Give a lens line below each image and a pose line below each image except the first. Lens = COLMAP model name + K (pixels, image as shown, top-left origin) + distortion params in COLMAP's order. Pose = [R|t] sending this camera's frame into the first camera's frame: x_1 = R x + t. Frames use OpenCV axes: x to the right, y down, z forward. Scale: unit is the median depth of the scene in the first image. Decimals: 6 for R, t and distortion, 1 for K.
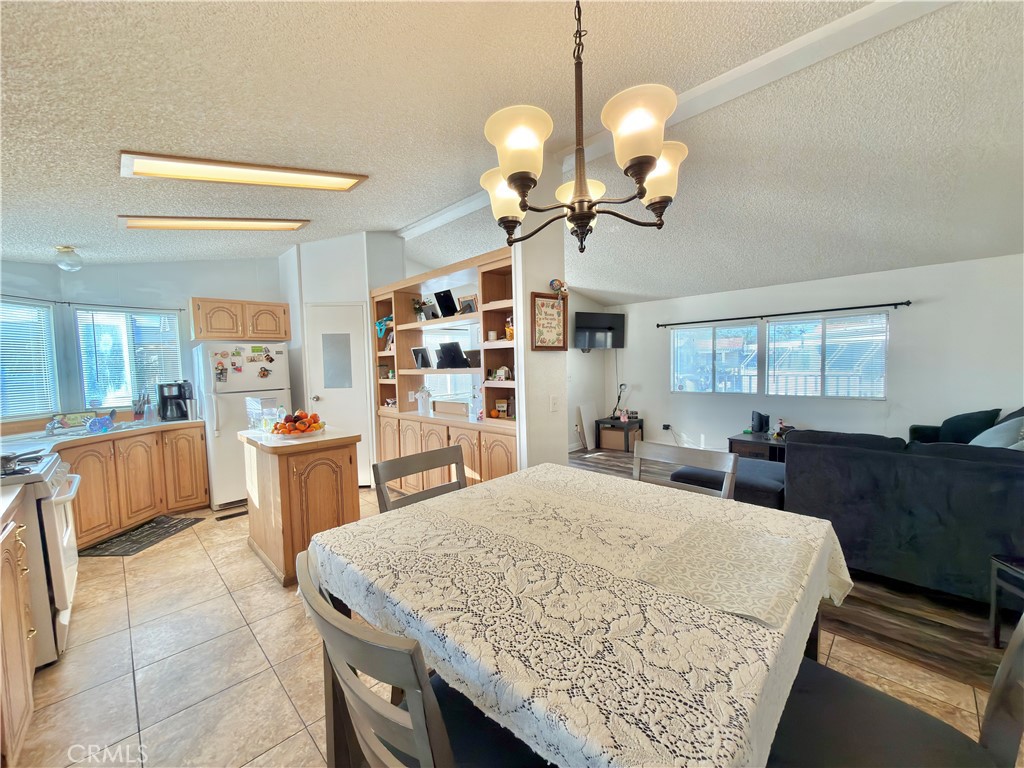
lens RADIAL K [[408.6, 0, 513.1], [0, 408.6, 387.4], [0, 0, 1]] dist [-0.002547, 0.000584]
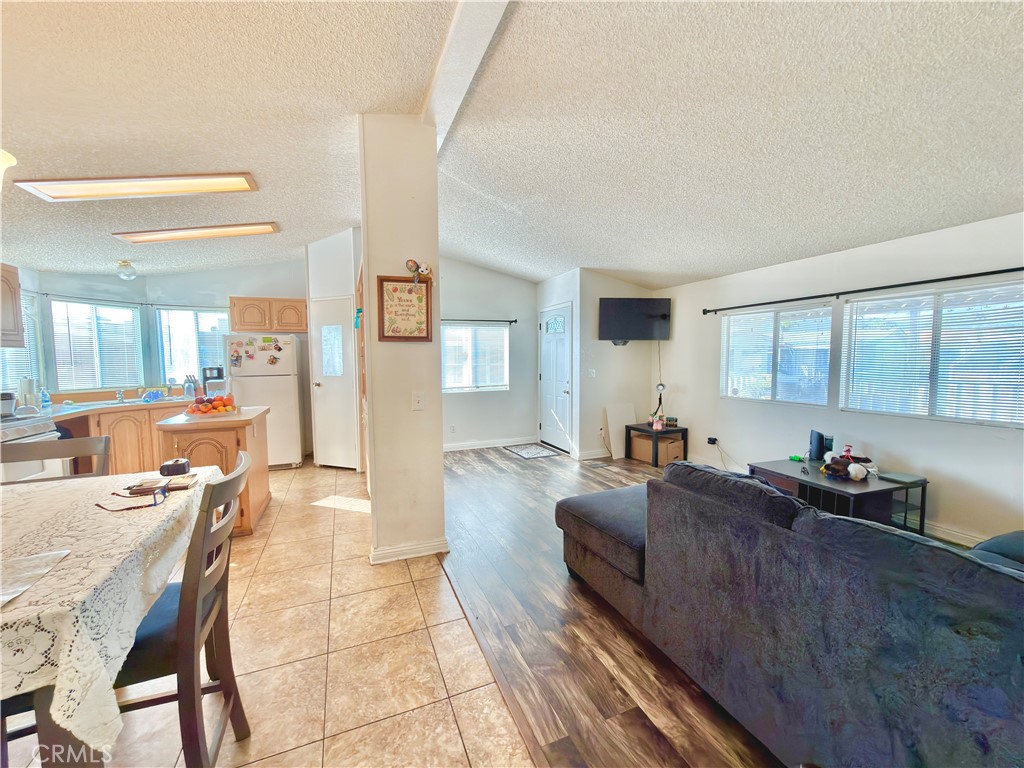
lens RADIAL K [[408.6, 0, 507.1], [0, 408.6, 388.5], [0, 0, 1]] dist [-0.002547, 0.000584]
pose [[0.924538, 0.047739, -0.378089, 0.439744], [-0.039768, 0.998792, 0.028867, -0.015448], [0.379010, -0.011653, 0.925319, 0.183154]]
